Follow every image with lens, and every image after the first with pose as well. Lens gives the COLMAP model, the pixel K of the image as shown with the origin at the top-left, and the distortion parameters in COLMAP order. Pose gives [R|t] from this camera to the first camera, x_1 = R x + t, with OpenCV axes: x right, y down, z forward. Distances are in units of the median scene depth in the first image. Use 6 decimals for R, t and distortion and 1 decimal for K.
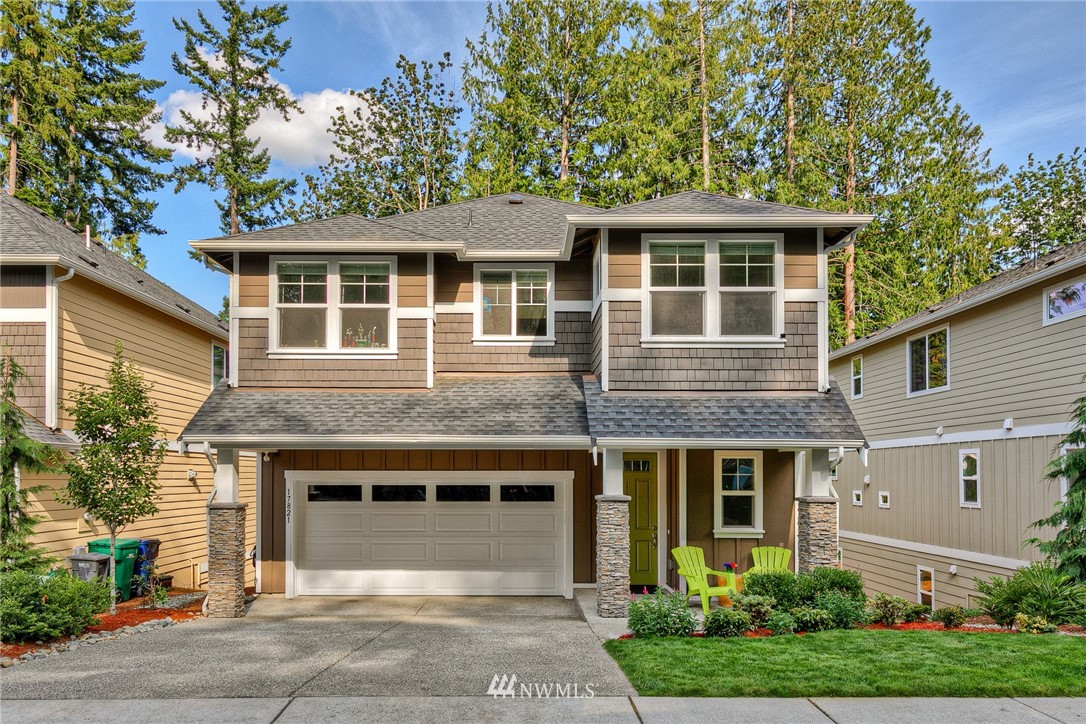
lens RADIAL K [[665.0, 0, 528.1], [0, 665.0, 395.9], [0, 0, 1]] dist [0.008424, -0.003544]
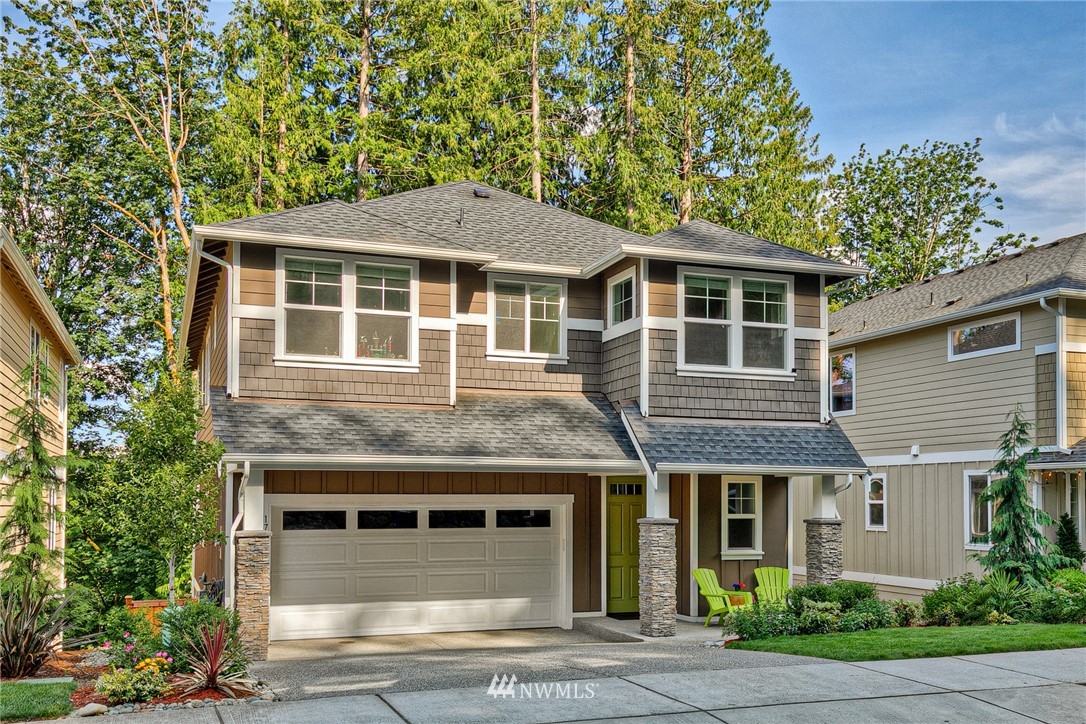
lens RADIAL K [[893.0, 0, 543.0], [0, 893.0, 363.2], [0, 0, 1]] dist [0.015073, 0.024393]
pose [[0.945917, 0.048328, 0.320787, -0.426076], [-0.037851, 0.998529, -0.038821, -0.026513], [-0.322192, 0.024579, 0.946355, -0.224900]]
